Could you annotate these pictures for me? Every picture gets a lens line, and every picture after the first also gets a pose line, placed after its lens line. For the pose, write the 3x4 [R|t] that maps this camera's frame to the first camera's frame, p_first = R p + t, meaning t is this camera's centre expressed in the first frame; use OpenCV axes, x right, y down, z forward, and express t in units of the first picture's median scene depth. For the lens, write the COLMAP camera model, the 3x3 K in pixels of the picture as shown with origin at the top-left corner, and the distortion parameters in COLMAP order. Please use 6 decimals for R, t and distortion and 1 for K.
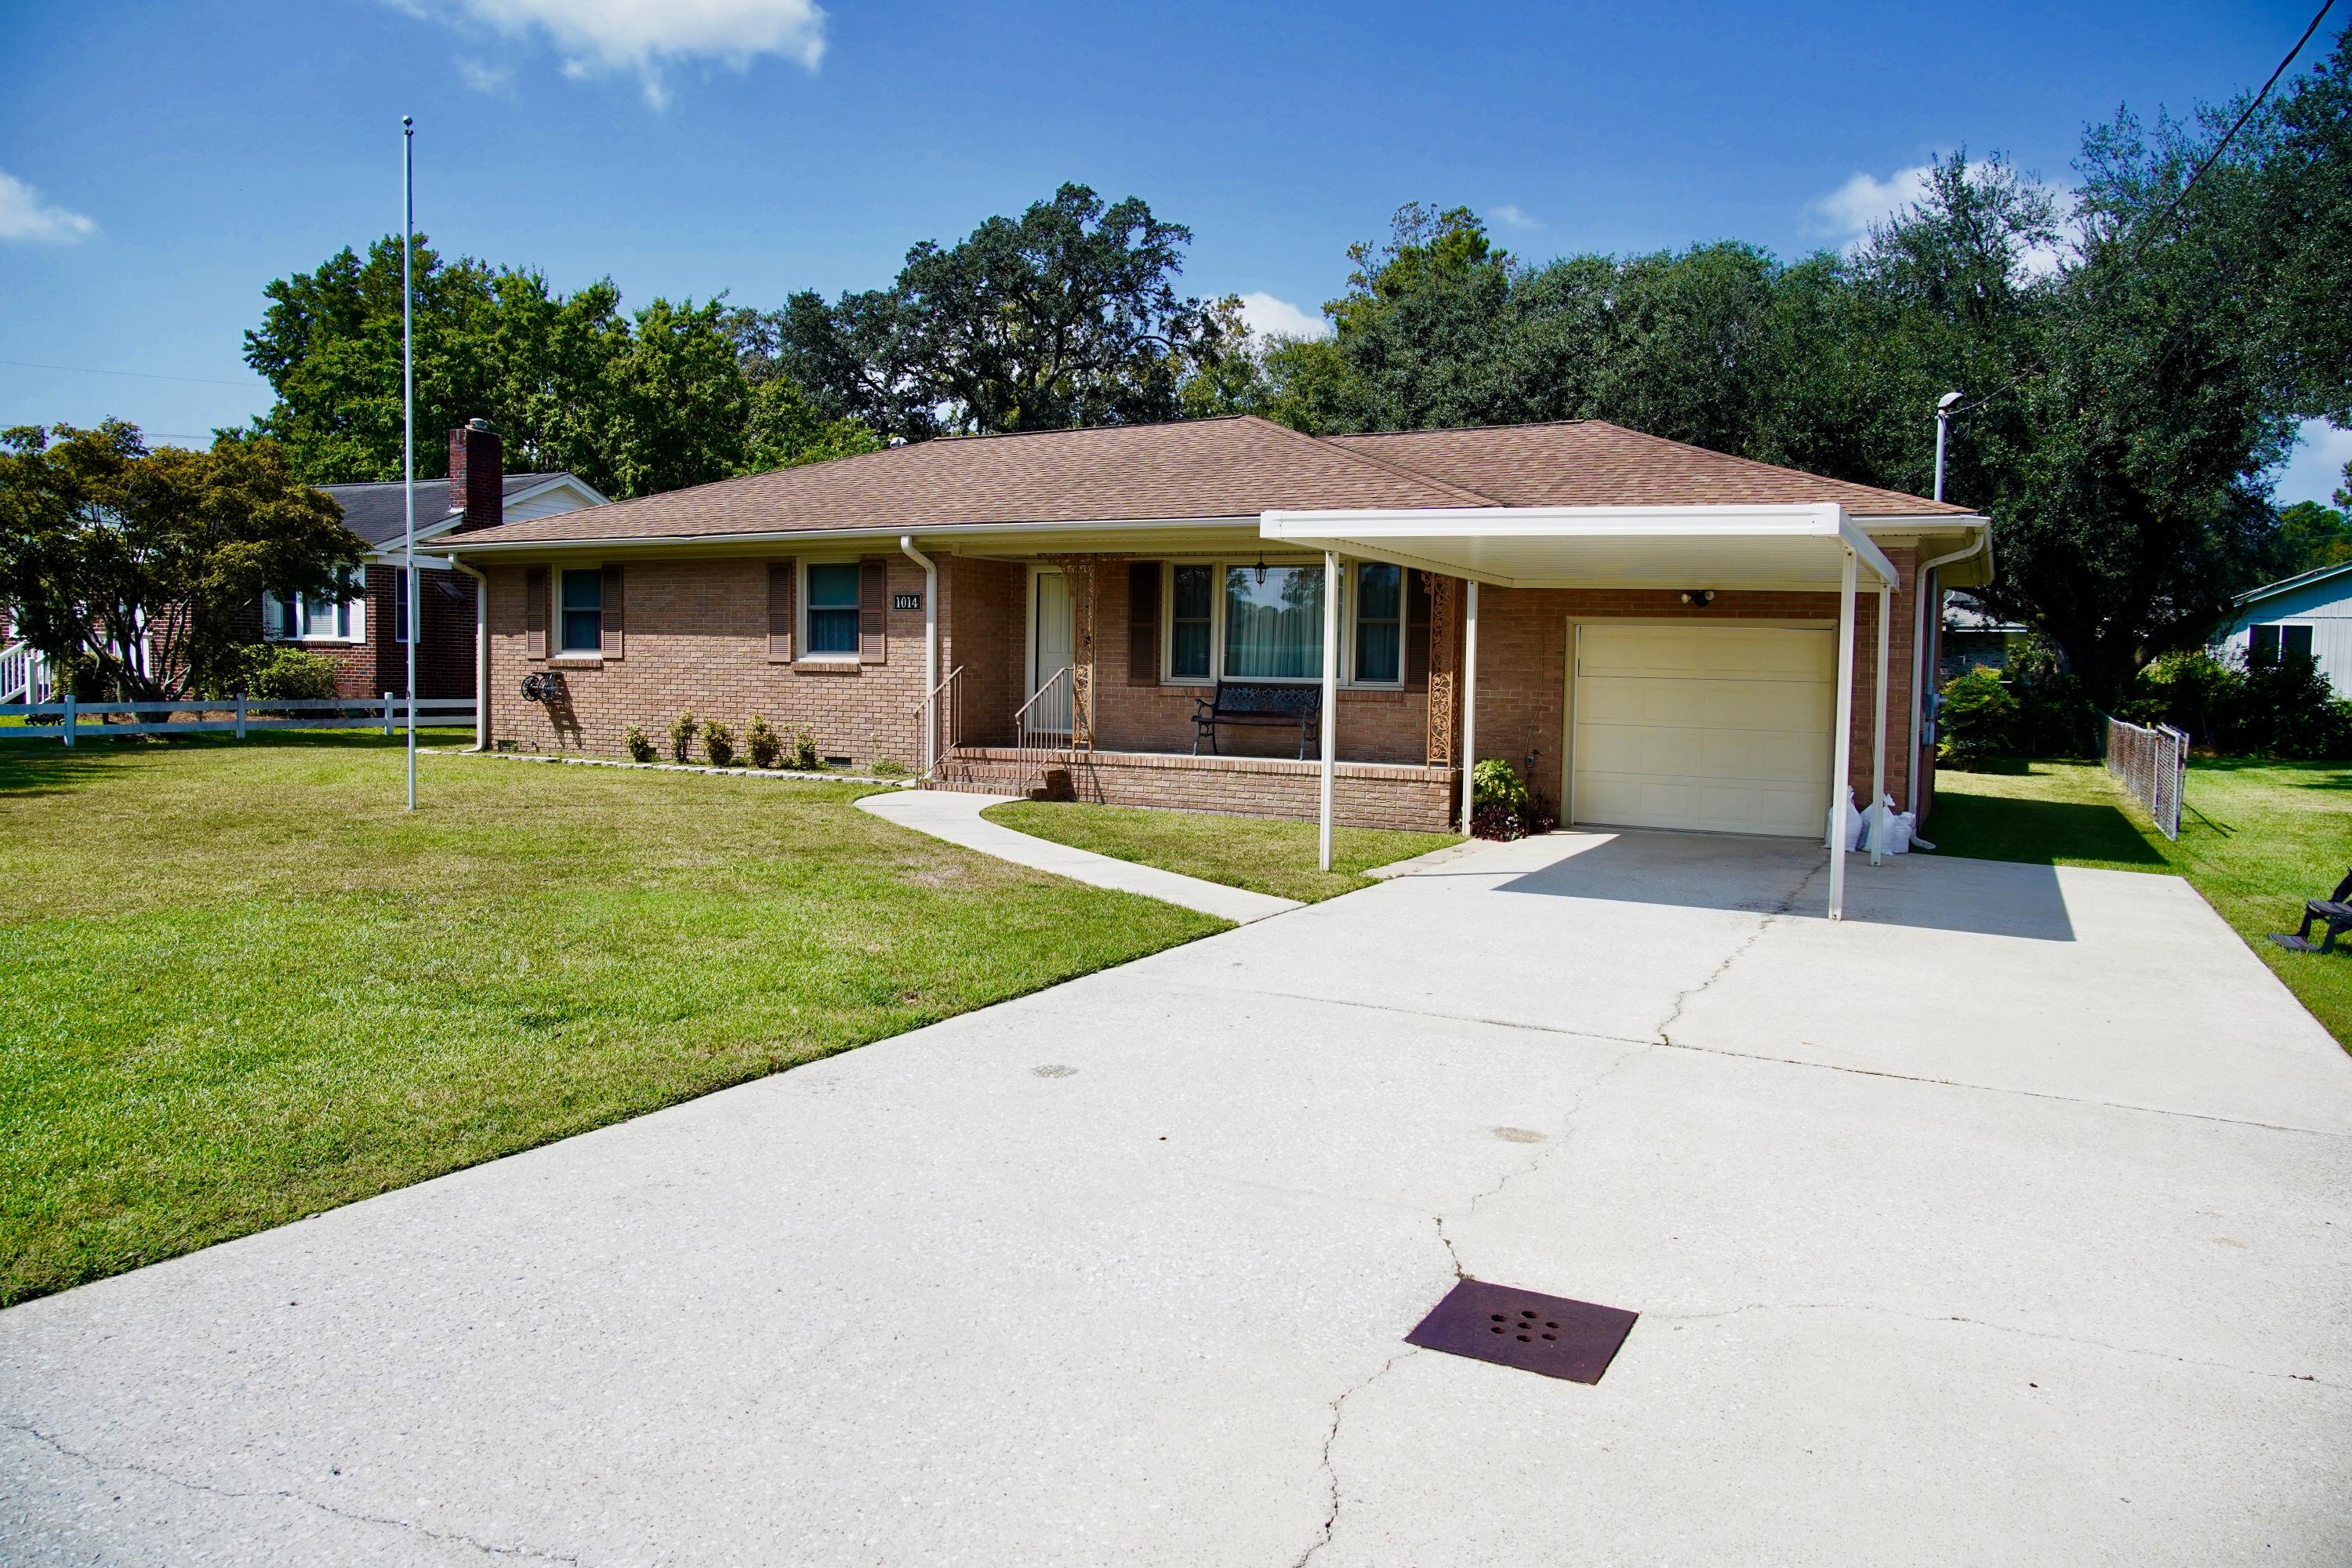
lens RADIAL K [[1577.6, 0, 1176.0], [0, 1577.6, 784.0], [0, 0, 1]] dist [-0.023411, 0.000860]
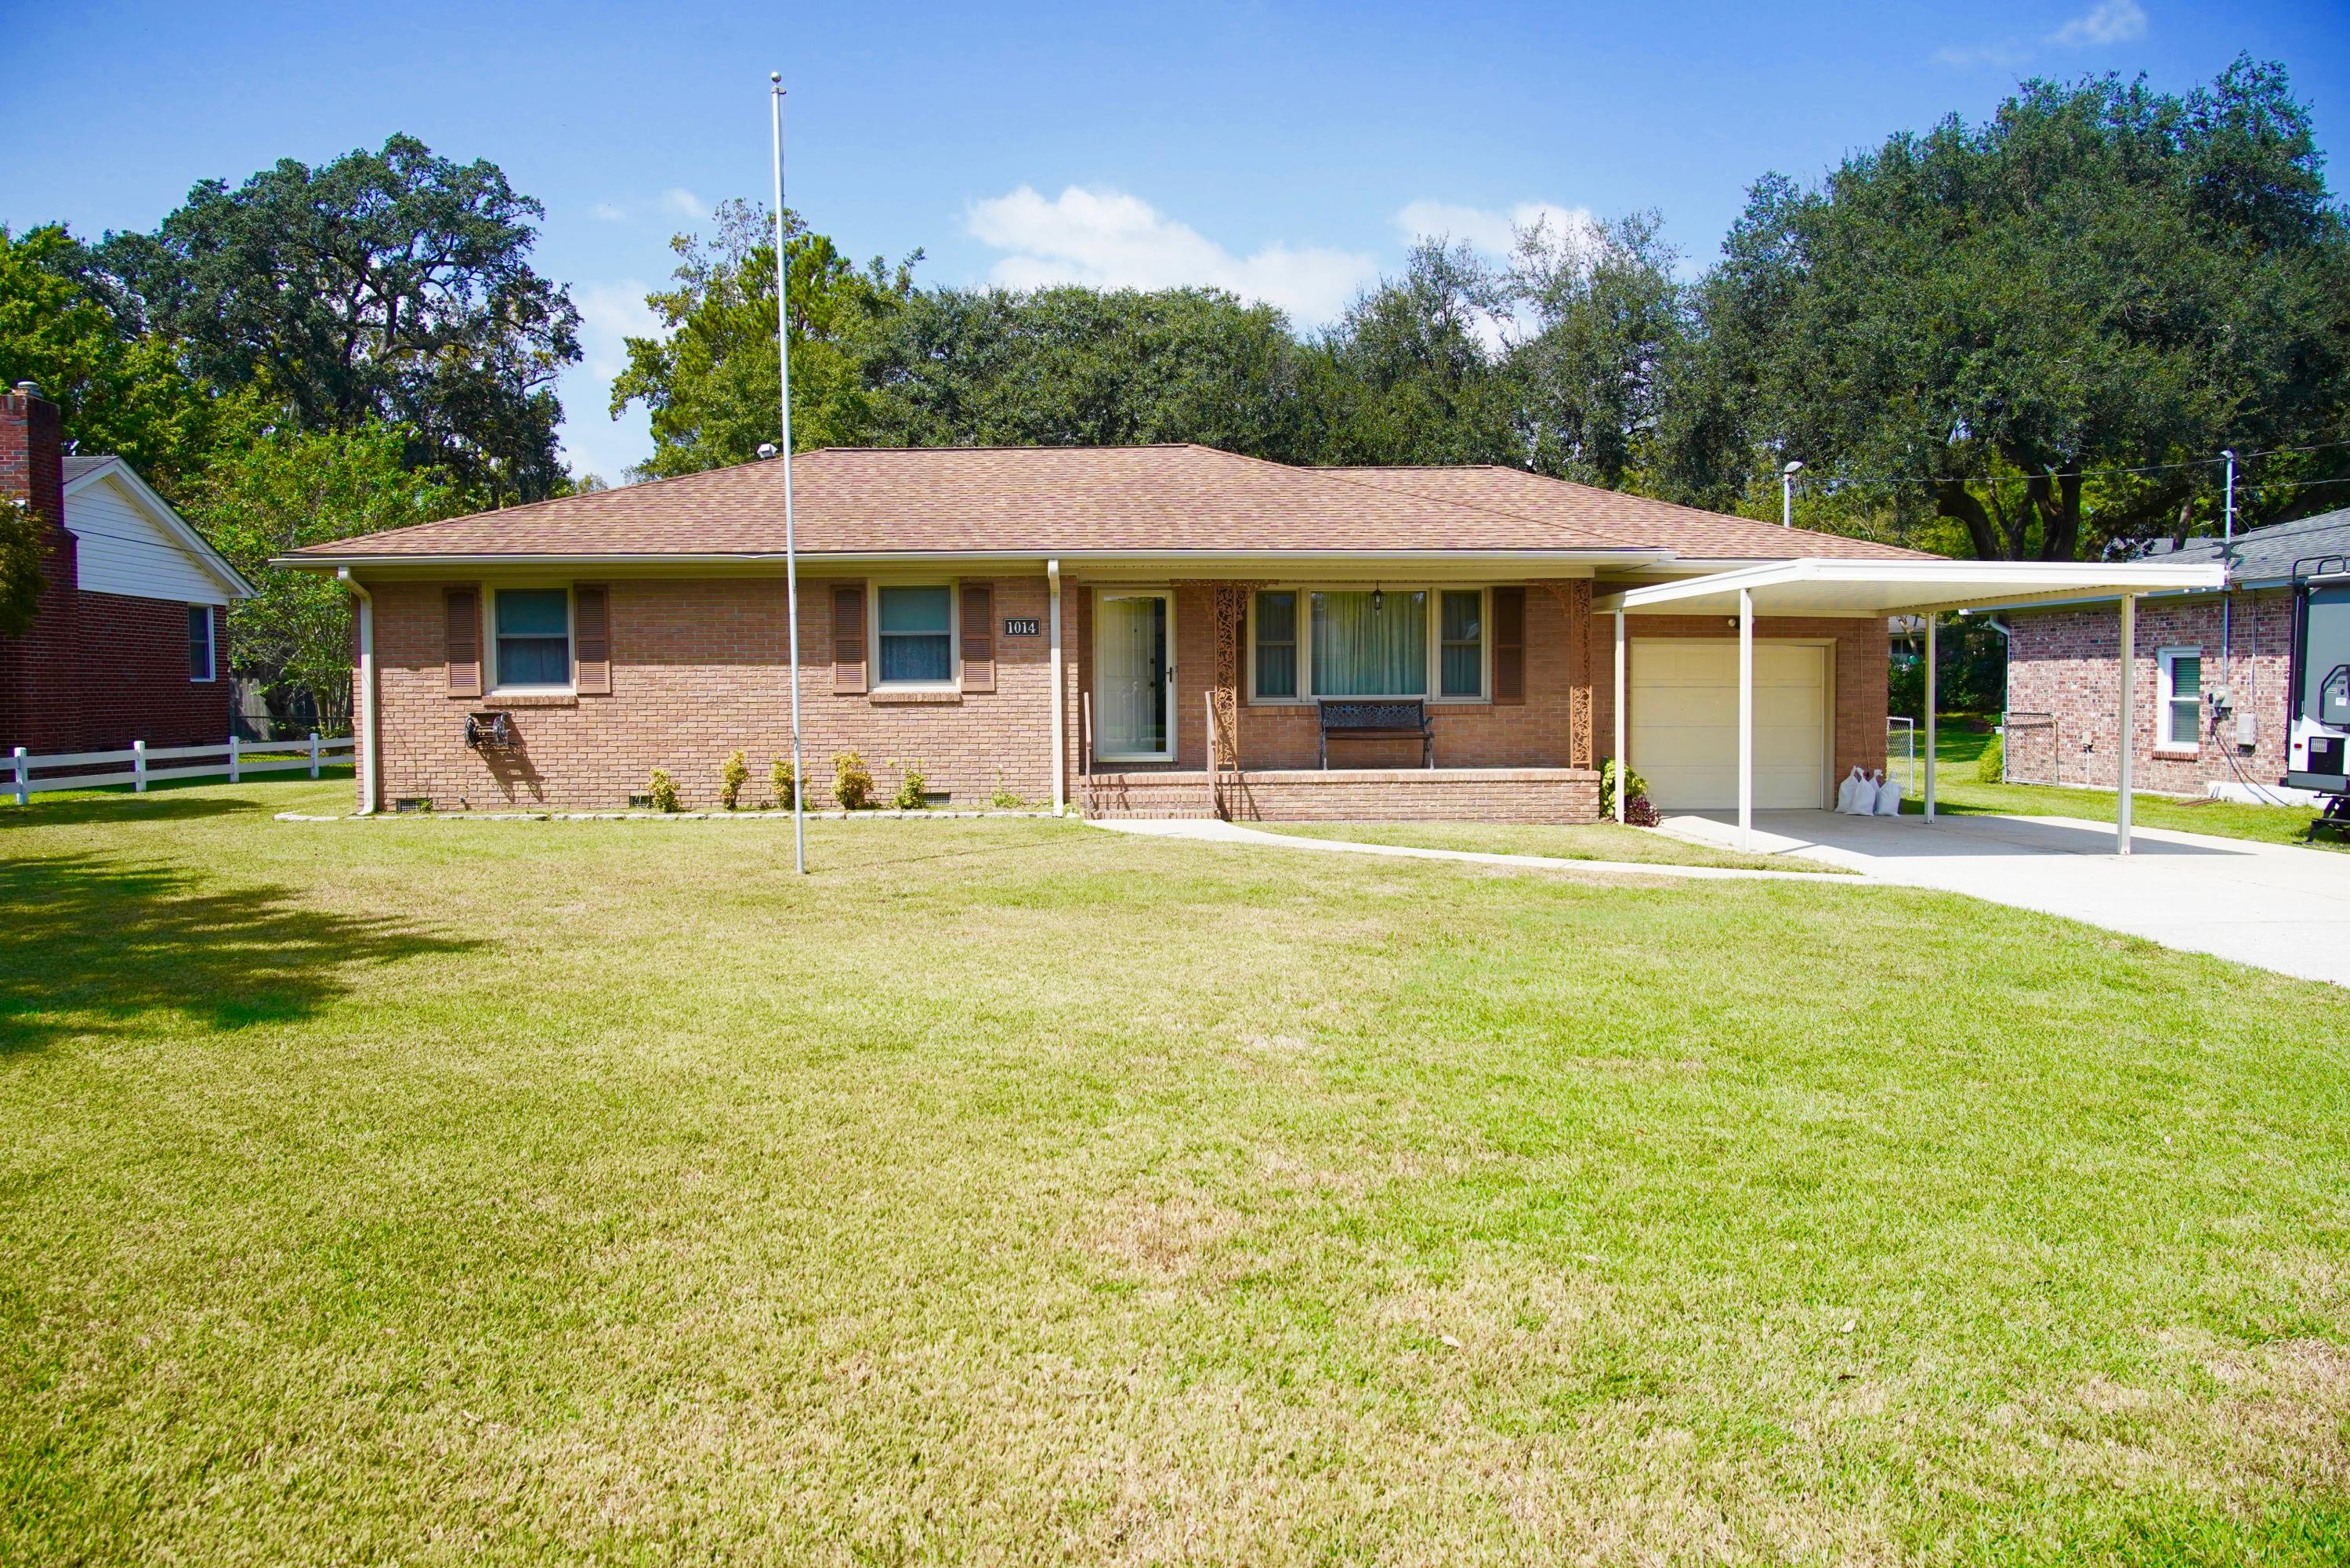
lens RADIAL K [[1629.3, 0, 1175.0], [0, 1629.3, 784.0], [0, 0, 1]] dist [-0.007844, 0.000960]
pose [[0.871149, -0.052366, 0.488218, -0.511902], [0.057668, 0.998327, 0.004181, -0.016420], [-0.487621, 0.024512, 0.872712, 0.077353]]
